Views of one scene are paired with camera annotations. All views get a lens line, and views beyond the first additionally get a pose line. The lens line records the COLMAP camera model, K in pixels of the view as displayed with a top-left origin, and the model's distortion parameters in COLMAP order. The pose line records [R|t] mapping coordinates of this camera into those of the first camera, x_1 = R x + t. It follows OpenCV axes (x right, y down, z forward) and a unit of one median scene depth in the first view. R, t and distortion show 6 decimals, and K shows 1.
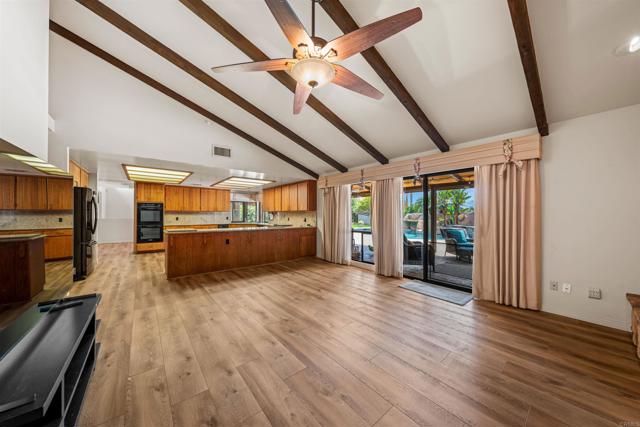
lens RADIAL K [[220.6, 0, 316.3], [0, 220.6, 214.8], [0, 0, 1]] dist [-0.005521, 0.000084]
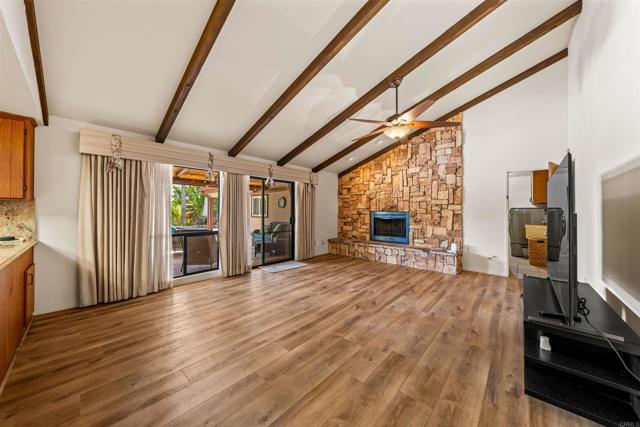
lens RADIAL K [[220.6, 0, 330.7], [0, 220.6, 208.8], [0, 0, 1]] dist [-0.005521, 0.000084]
pose [[-0.184724, 0.008582, 0.982753, -1.079099], [-0.002012, 0.999956, -0.009111, -0.002654], [-0.982788, -0.003660, -0.184698, 1.204677]]
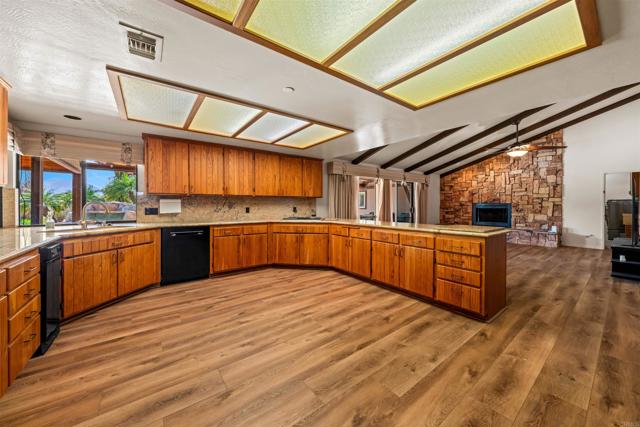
lens RADIAL K [[220.6, 0, 321.6], [0, 220.6, 205.6], [0, 0, 1]] dist [-0.005521, 0.000084]
pose [[0.051949, -0.004277, 0.998641, -1.875987], [0.000060, 0.999991, 0.004280, 0.018077], [-0.998650, -0.000162, 0.051949, 2.121095]]
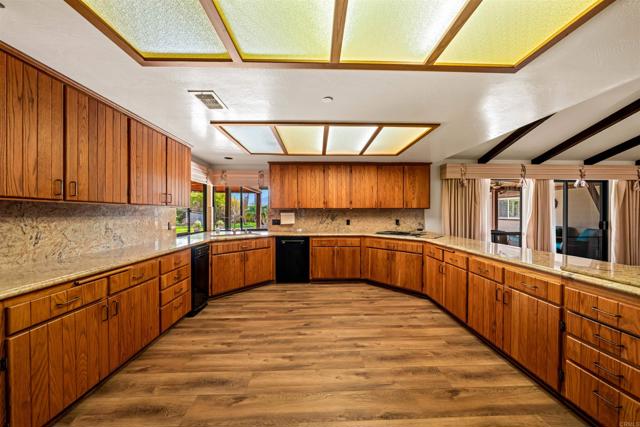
lens RADIAL K [[220.6, 0, 322.4], [0, 220.6, 214.7], [0, 0, 1]] dist [-0.005521, 0.000084]
pose [[0.599745, -0.006580, 0.800164, -1.701624], [0.004685, 0.999978, 0.004712, -0.012738], [-0.800177, 0.000923, 0.599763, 1.866966]]
